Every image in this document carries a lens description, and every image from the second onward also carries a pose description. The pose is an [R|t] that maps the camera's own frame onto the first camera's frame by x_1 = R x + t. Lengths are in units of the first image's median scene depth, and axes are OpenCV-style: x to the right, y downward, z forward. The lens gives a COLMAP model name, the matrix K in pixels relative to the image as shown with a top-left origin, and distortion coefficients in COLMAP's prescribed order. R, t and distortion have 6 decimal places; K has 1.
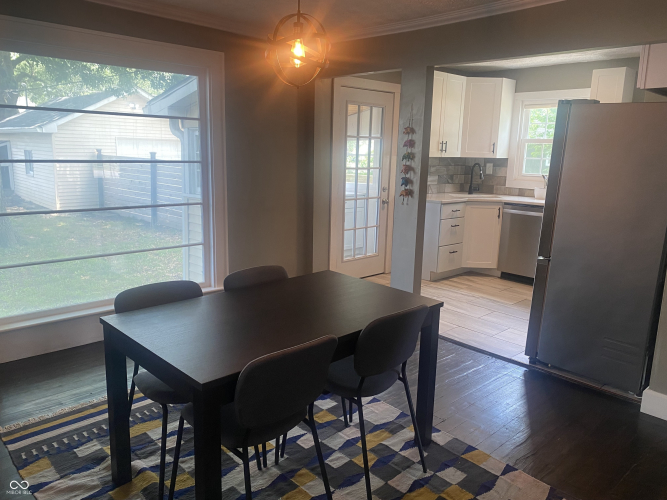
lens RADIAL K [[513.2, 0, 328.4], [0, 513.2, 244.2], [0, 0, 1]] dist [0.048451, -0.019227]
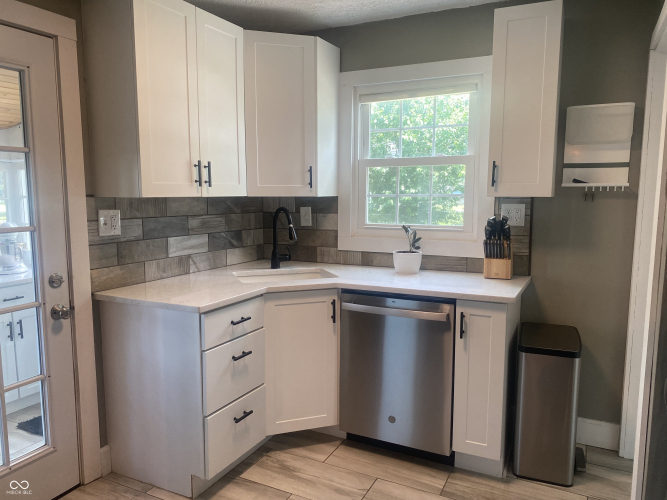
lens RADIAL K [[513.2, 0, 330.9], [0, 513.2, 253.8], [0, 0, 1]] dist [0.048451, -0.019227]
pose [[0.938798, -0.065114, 0.338258, 0.164127], [0.084987, 0.995399, -0.044259, -0.087807], [-0.333820, 0.070297, 0.940012, 0.527618]]
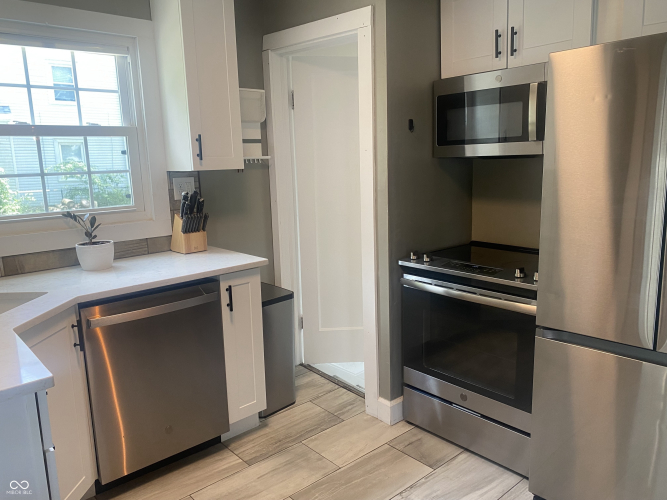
lens RADIAL K [[513.2, 0, 331.5], [0, 513.2, 247.6], [0, 0, 1]] dist [0.048451, -0.019227]
pose [[0.041243, -0.196487, 0.979639, 0.004231], [0.215939, 0.959053, 0.183267, -0.137476], [-0.975535, 0.203984, 0.081983, 0.761268]]
